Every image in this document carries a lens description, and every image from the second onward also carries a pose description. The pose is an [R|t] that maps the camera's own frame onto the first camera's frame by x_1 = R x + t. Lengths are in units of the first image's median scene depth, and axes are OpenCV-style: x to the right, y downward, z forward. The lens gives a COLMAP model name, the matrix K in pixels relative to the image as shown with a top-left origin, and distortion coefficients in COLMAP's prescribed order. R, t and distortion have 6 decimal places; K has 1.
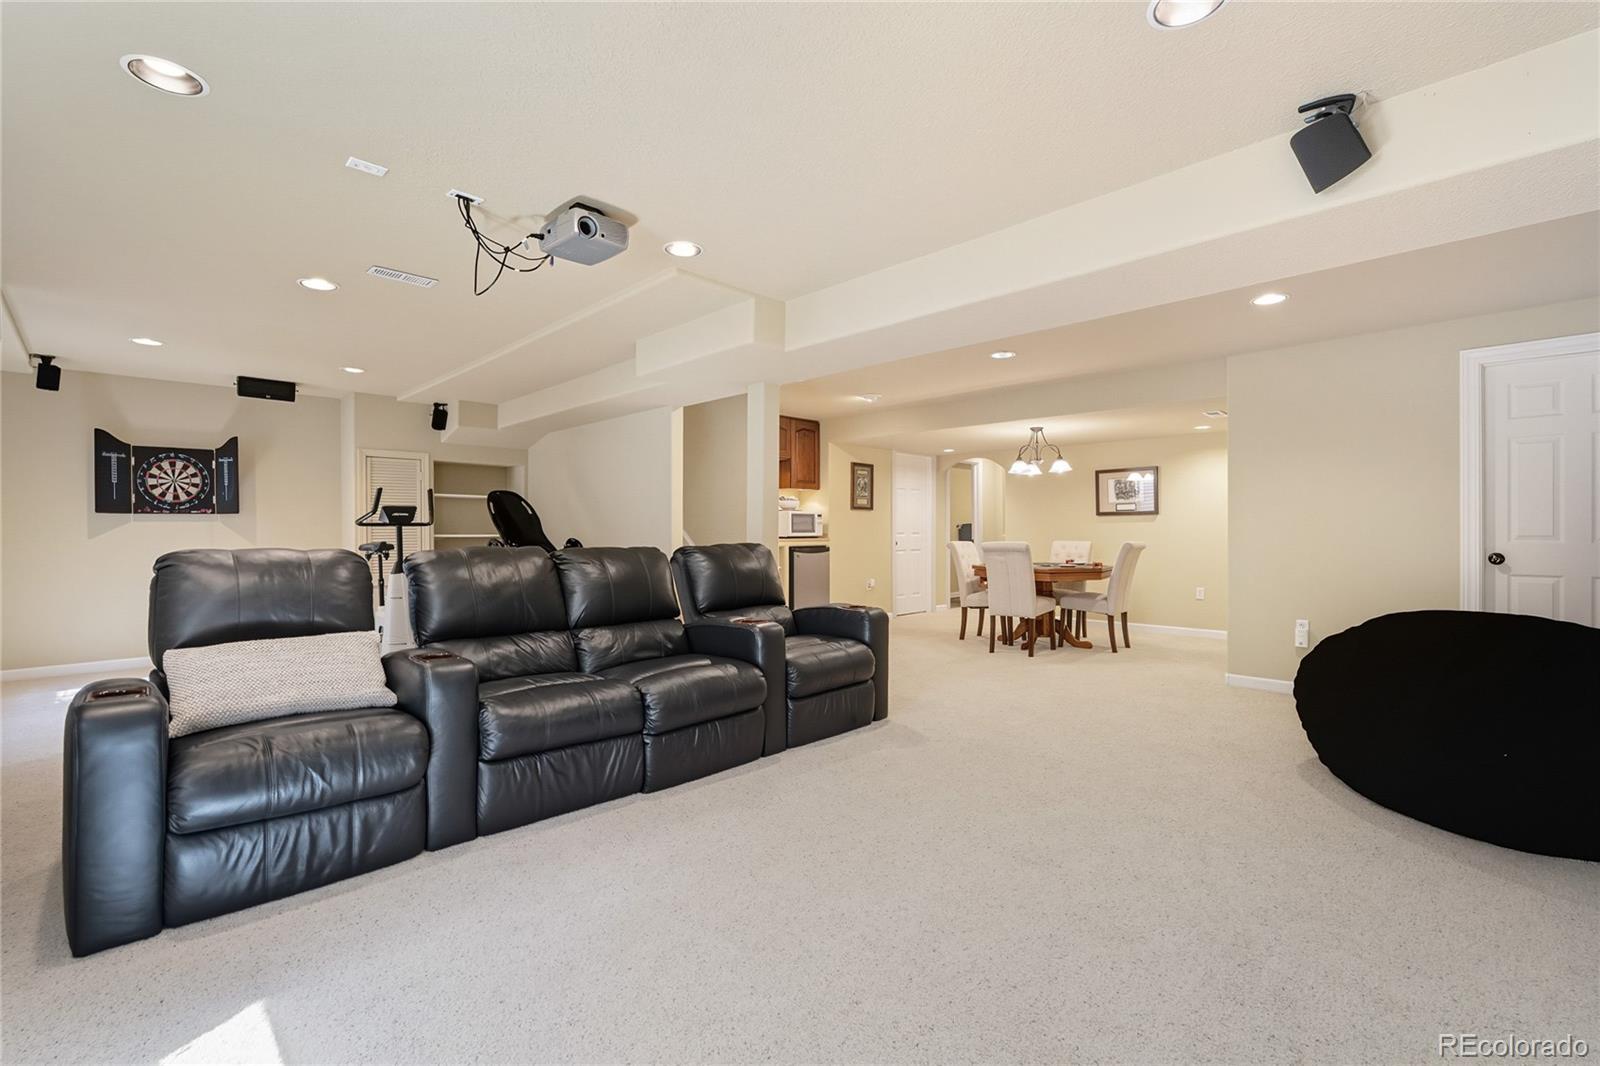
lens RADIAL K [[703.6, 0, 816.0], [0, 703.6, 526.6], [0, 0, 1]] dist [-0.000068, -0.000017]
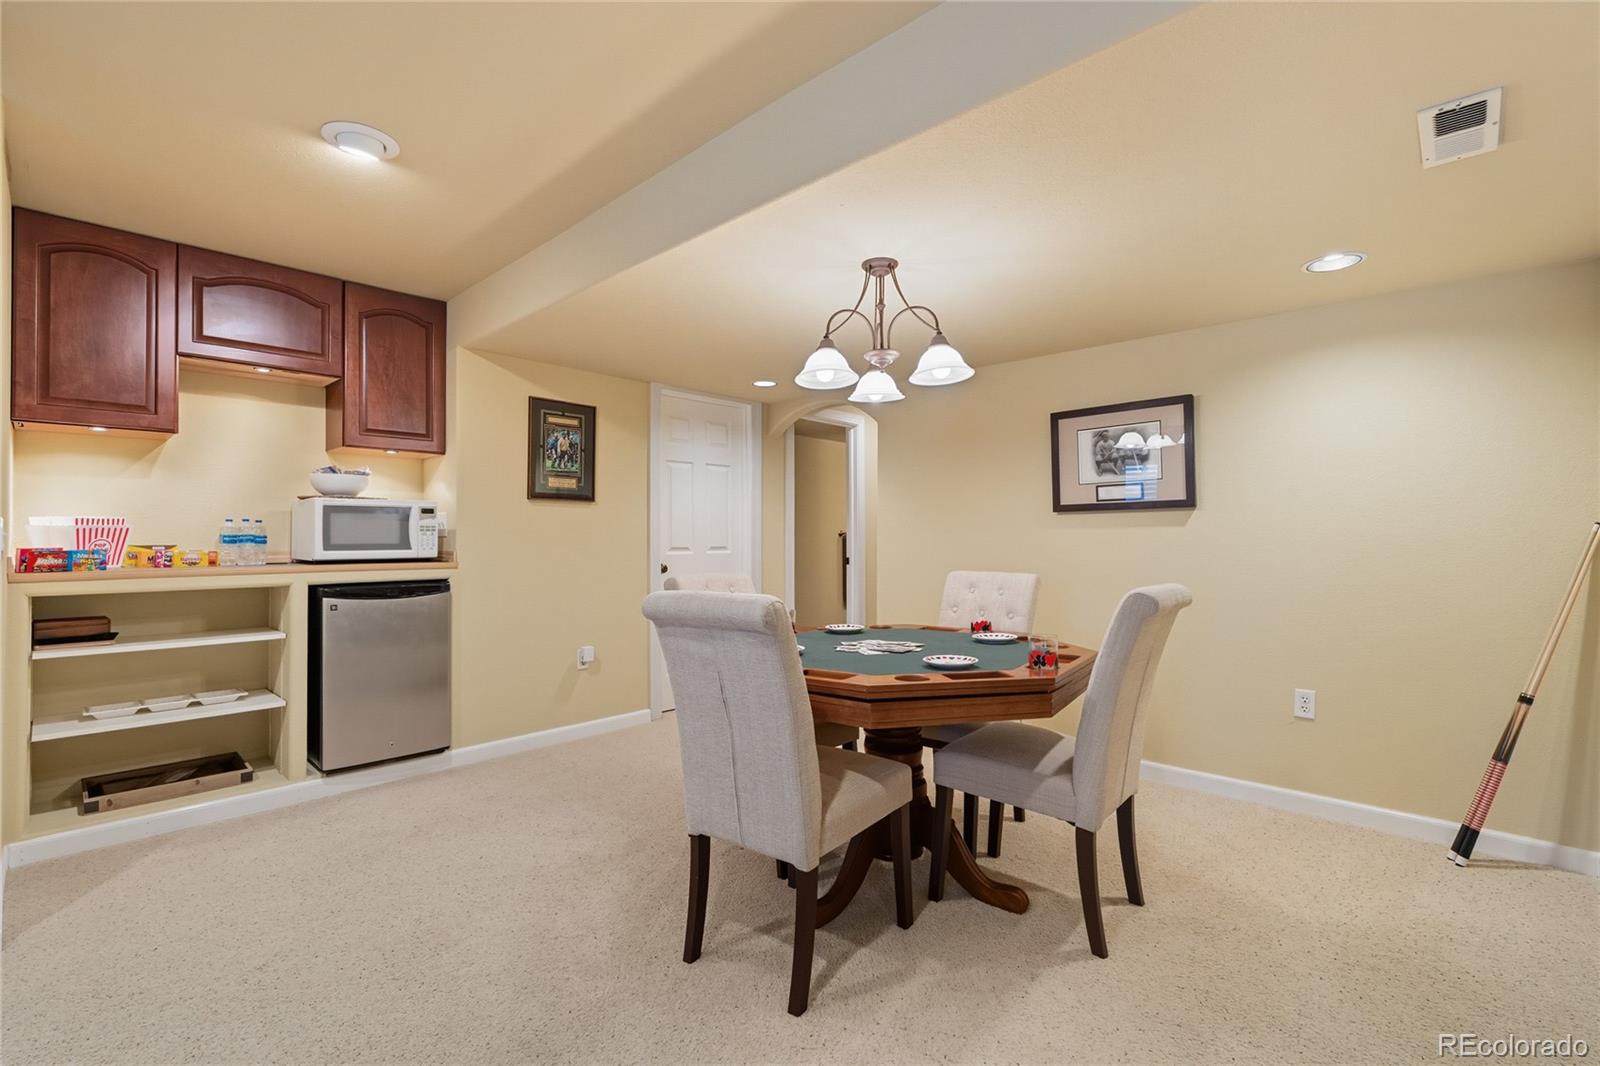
lens RADIAL K [[710.5, 0, 800.0], [0, 710.5, 533.0], [0, 0, 1]] dist [-0.000951, 0.000004]
pose [[0.999876, 0.000965, 0.015717, 0.234266], [-0.000931, 0.999997, -0.002171, -0.000992], [-0.015719, 0.002156, 0.999874, 0.559231]]
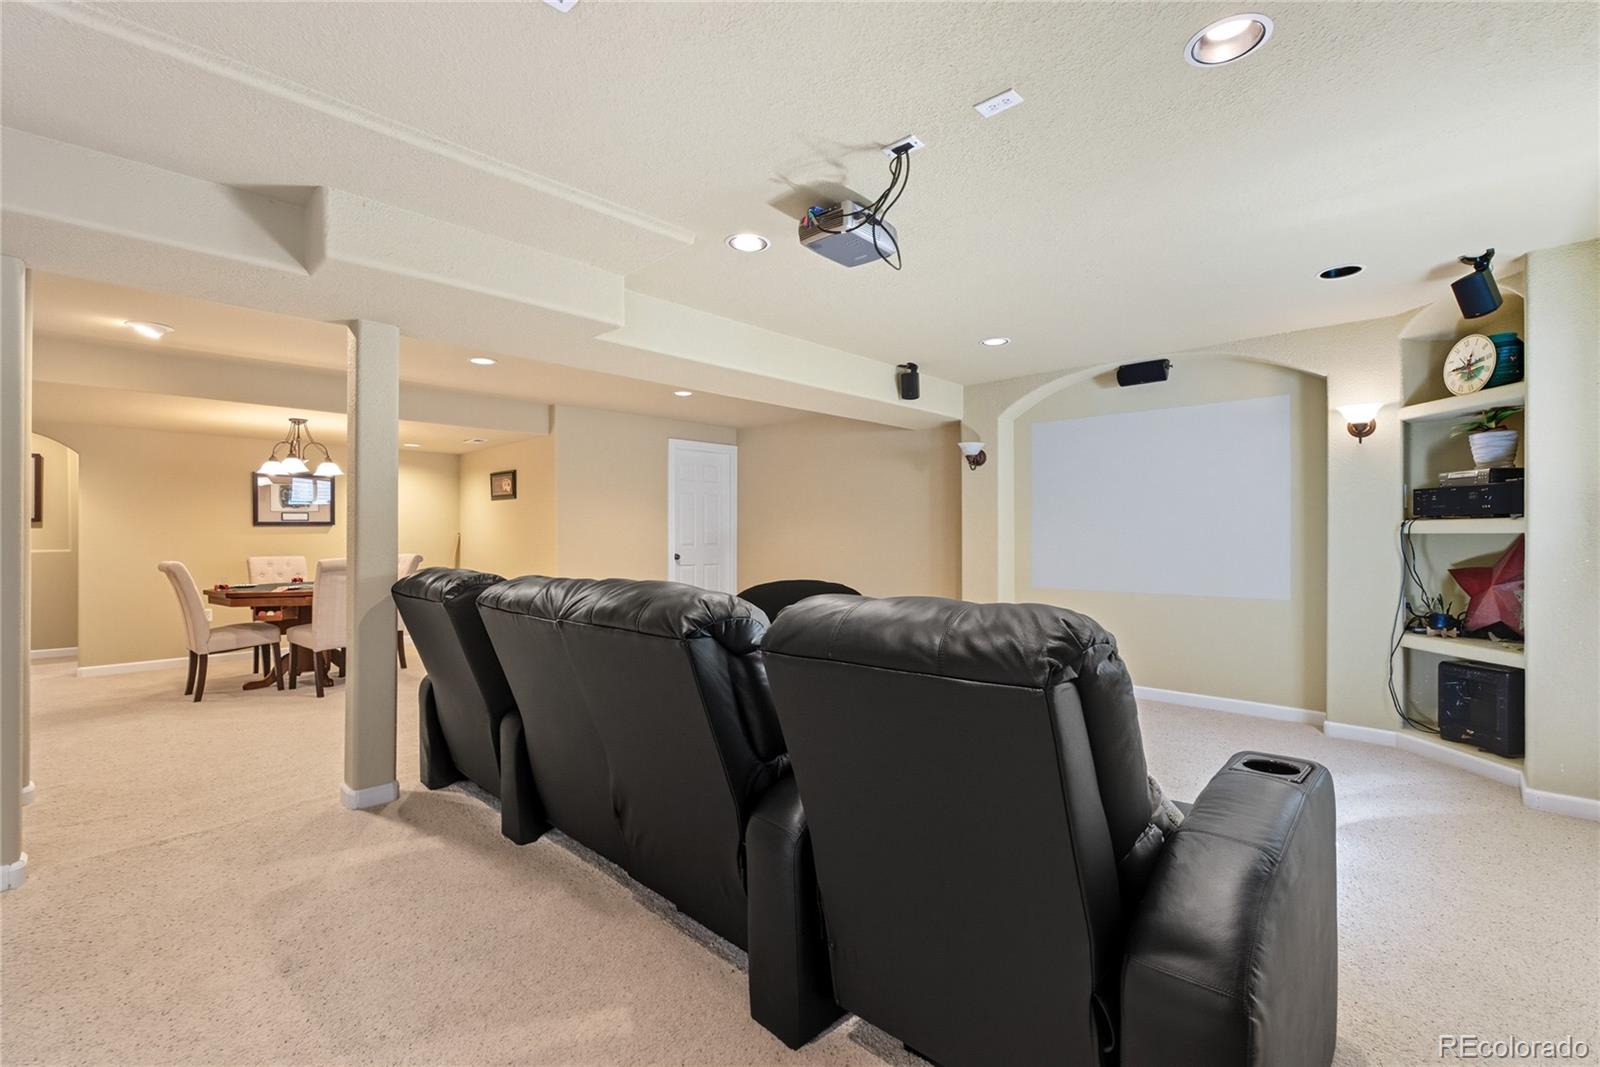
lens RADIAL K [[710.5, 0, 800.0], [0, 710.5, 533.5], [0, 0, 1]] dist [-0.000951, 0.000004]
pose [[0.008168, 0.004332, 0.999957, -0.448296], [-0.000529, 0.999990, -0.004328, -0.003082], [-0.999966, -0.000494, 0.008171, 0.357877]]
